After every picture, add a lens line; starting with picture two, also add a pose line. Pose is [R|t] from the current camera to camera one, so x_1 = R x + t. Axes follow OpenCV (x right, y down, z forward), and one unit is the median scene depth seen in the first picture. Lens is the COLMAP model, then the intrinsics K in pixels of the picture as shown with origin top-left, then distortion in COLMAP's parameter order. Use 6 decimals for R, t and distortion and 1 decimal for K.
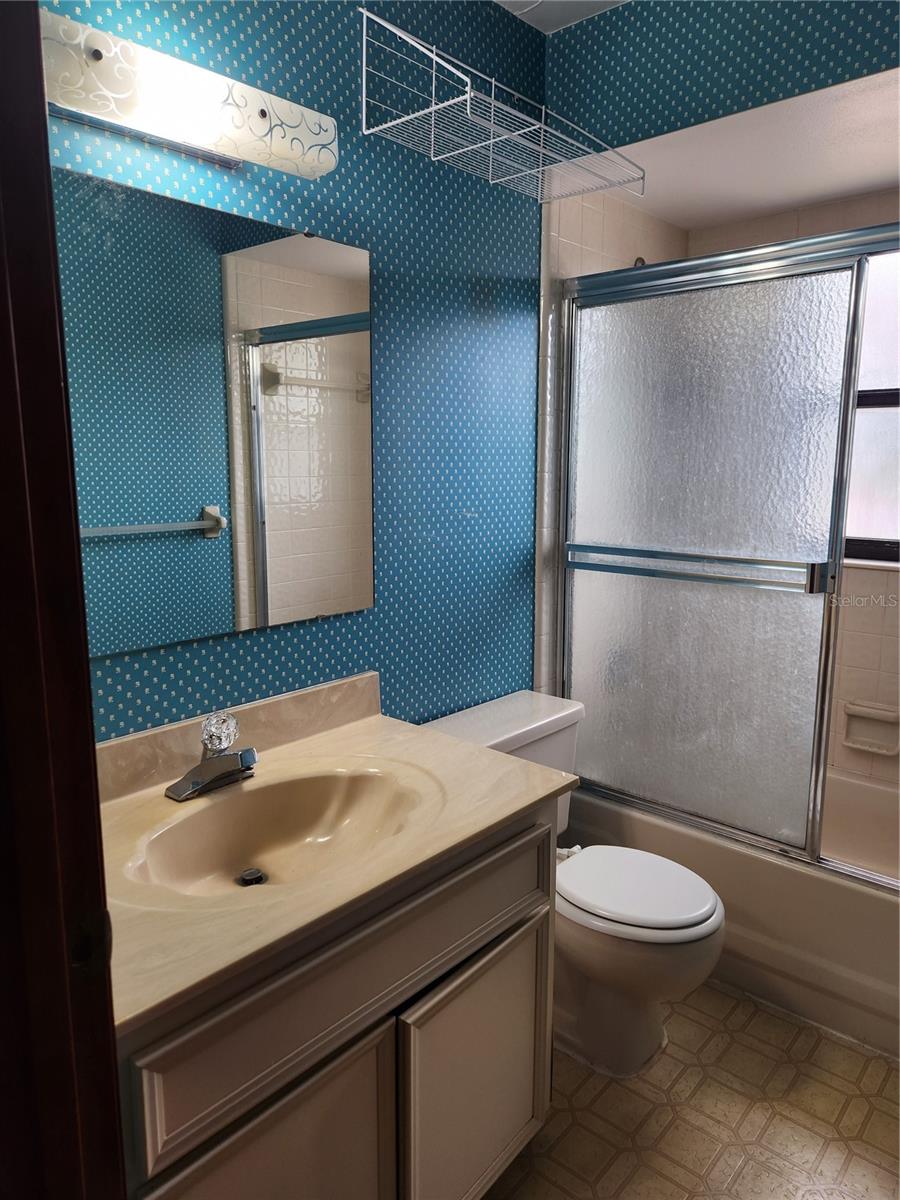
lens RADIAL K [[812.1, 0, 450.1], [0, 812.1, 605.7], [0, 0, 1]] dist [0.060908, -0.055243]
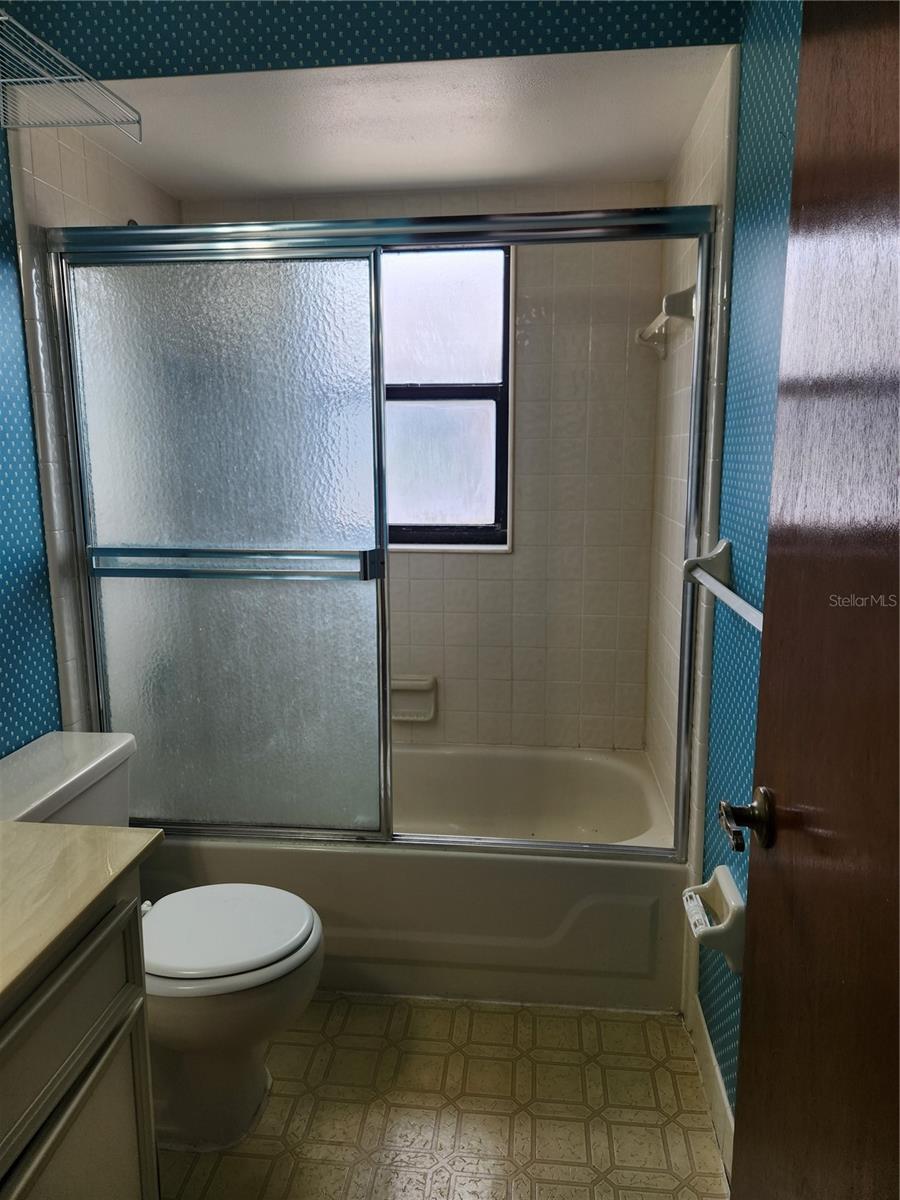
lens RADIAL K [[812.1, 0, 455.9], [0, 812.1, 590.7], [0, 0, 1]] dist [0.060908, -0.055243]
pose [[0.811702, -0.103140, 0.574893, -0.041204], [0.108685, 0.993766, 0.024835, -0.013440], [-0.573871, 0.042323, 0.817852, 0.106894]]
